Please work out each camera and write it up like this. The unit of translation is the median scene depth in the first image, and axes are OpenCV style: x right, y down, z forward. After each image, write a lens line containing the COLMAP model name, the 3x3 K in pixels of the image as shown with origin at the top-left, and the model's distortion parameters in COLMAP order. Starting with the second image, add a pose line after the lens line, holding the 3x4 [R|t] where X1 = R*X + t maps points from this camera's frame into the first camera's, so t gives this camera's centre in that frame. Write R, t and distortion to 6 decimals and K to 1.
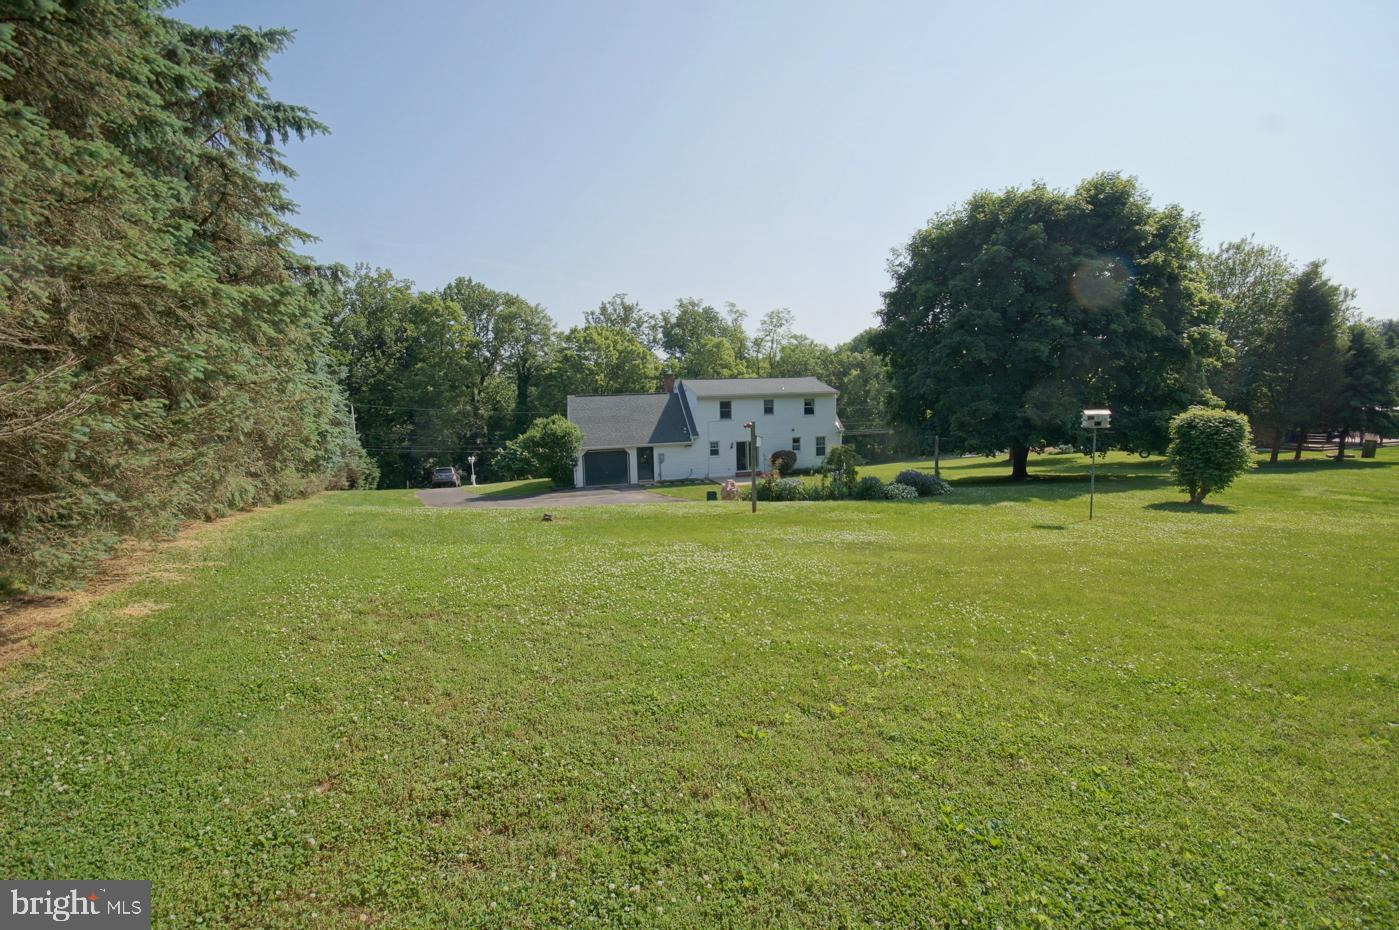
lens RADIAL K [[613.3, 0, 697.1], [0, 613.3, 469.4], [0, 0, 1]] dist [0.008405, -0.009854]
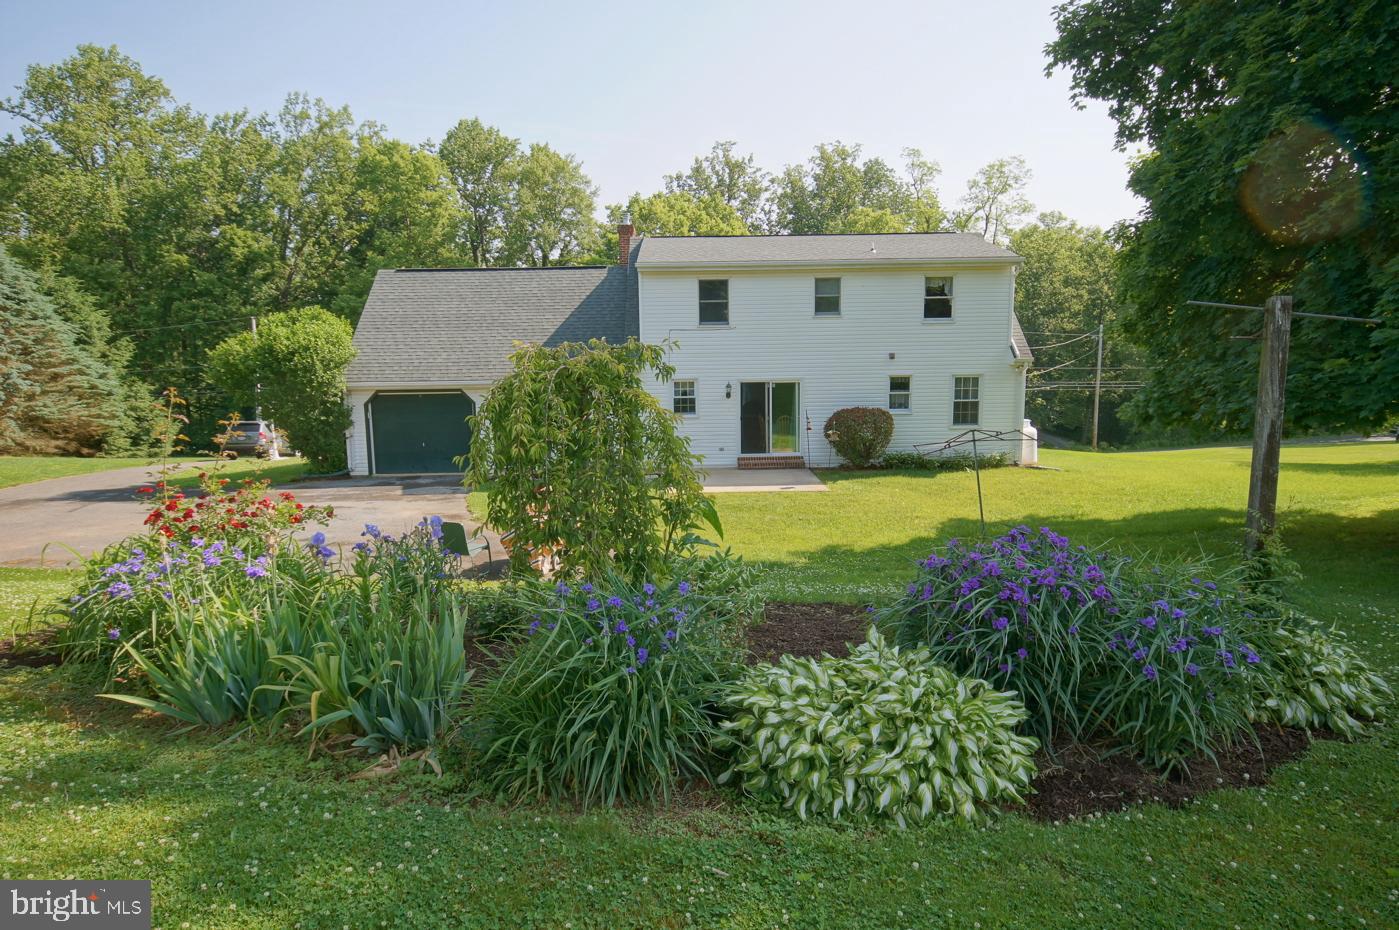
lens RADIAL K [[868.8, 0, 711.7], [0, 868.8, 466.5], [0, 0, 1]] dist [0.005540, 0.004122]
pose [[0.971792, 0.048801, -0.230737, 0.245462], [-0.041723, 0.998500, 0.035460, -0.012153], [0.232122, -0.024833, 0.972370, 0.597491]]
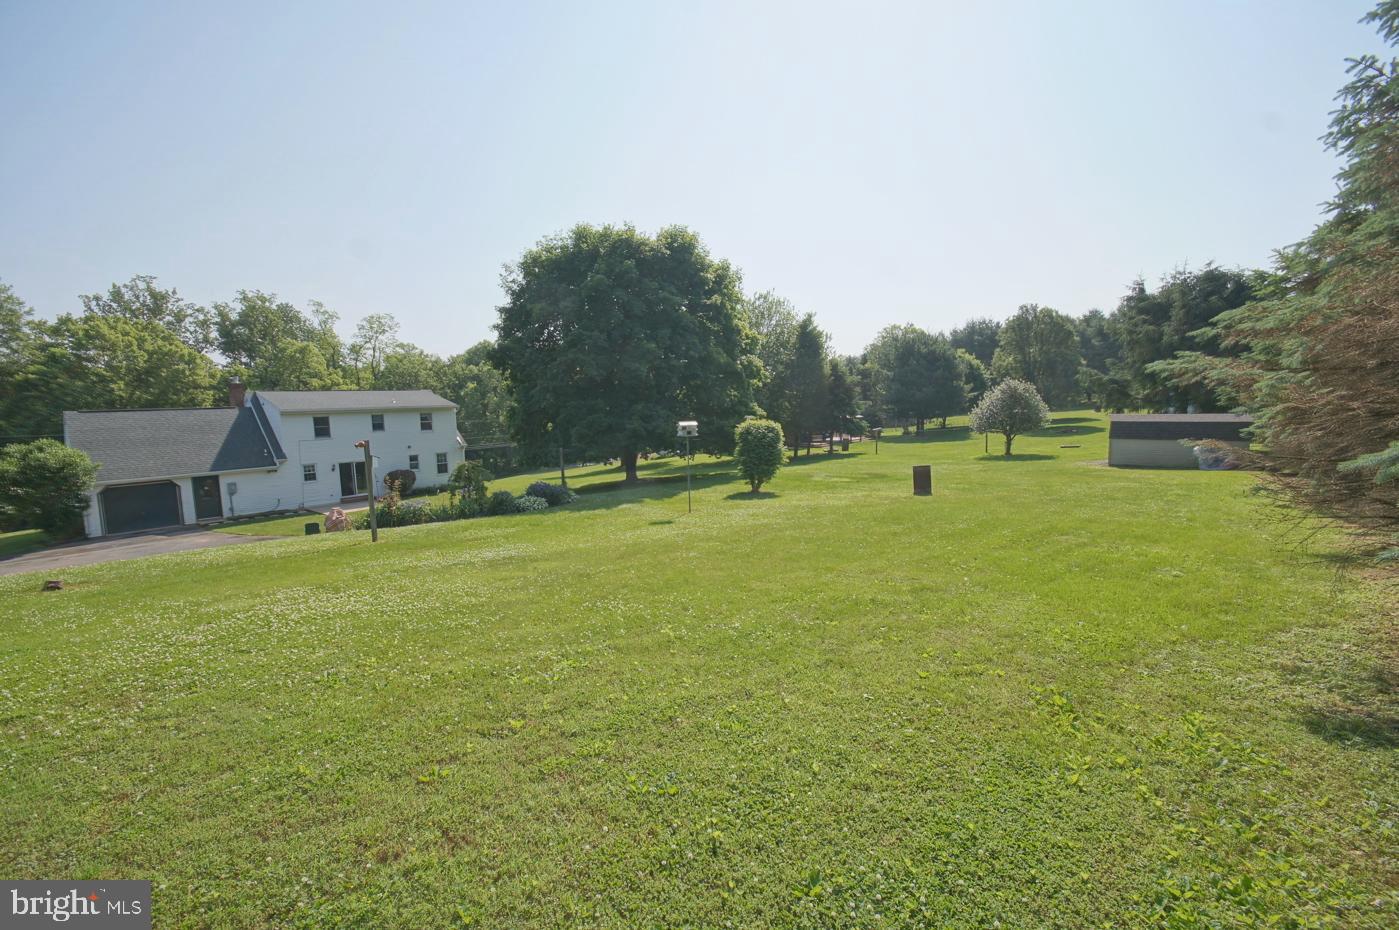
lens RADIAL K [[613.3, 0, 699.5], [0, 613.3, 468.6], [0, 0, 1]] dist [0.008405, -0.009854]
pose [[0.822810, -0.058266, 0.565322, -0.010919], [0.070727, 0.997496, -0.000132, -0.001464], [-0.563899, 0.040092, 0.824870, -0.003975]]
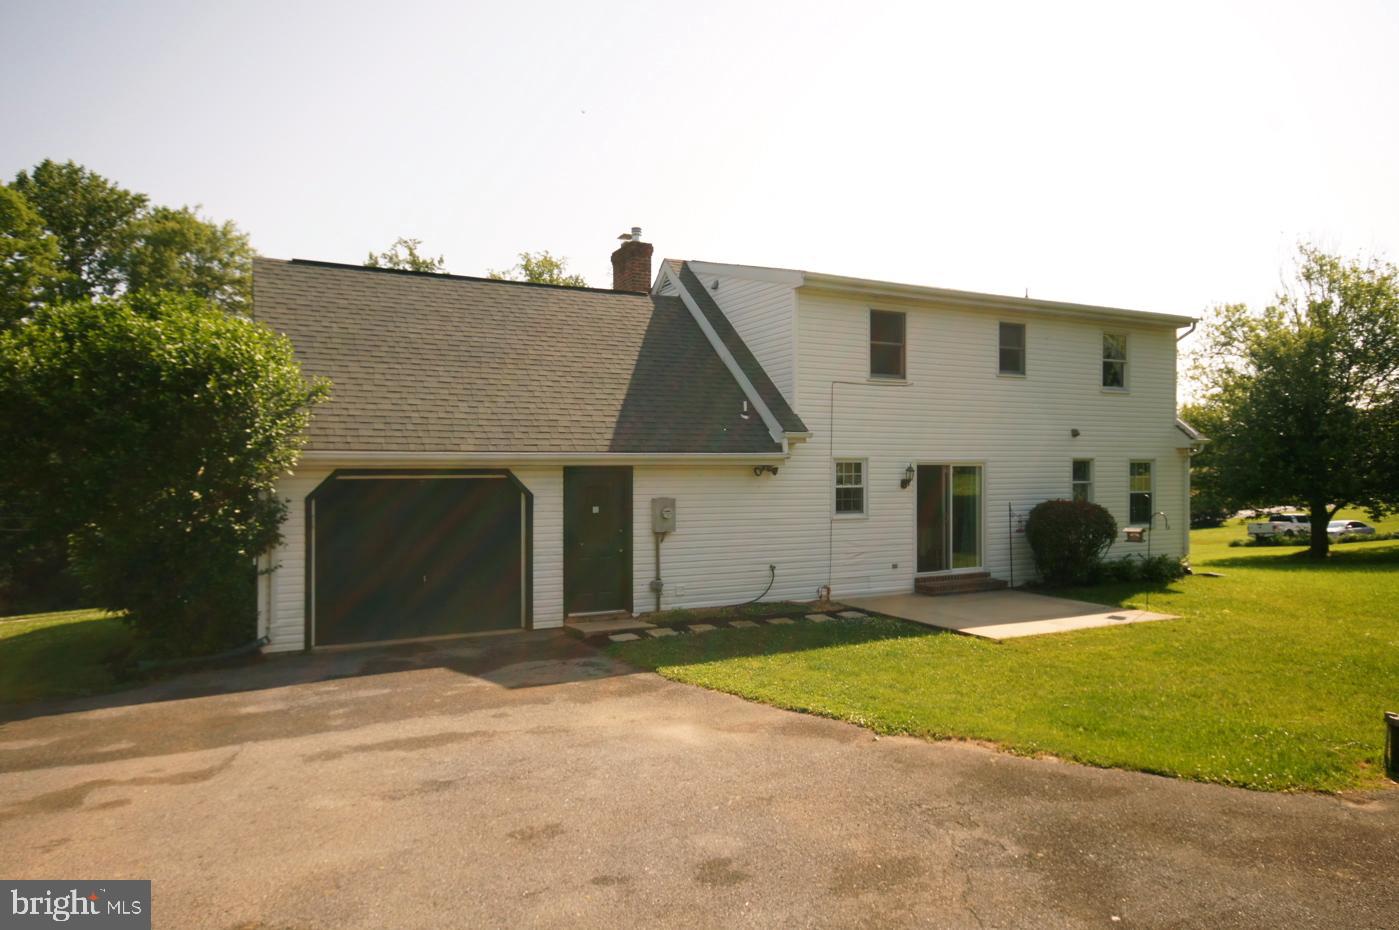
lens RADIAL K [[864.0, 0, 697.6], [0, 864.0, 466.5], [0, 0, 1]] dist [-0.003597, 0.002783]
pose [[0.973525, 0.026306, 0.227064, -0.161321], [0.003725, 0.991398, -0.130827, 0.007846], [-0.228552, 0.128209, 0.965053, 0.889477]]
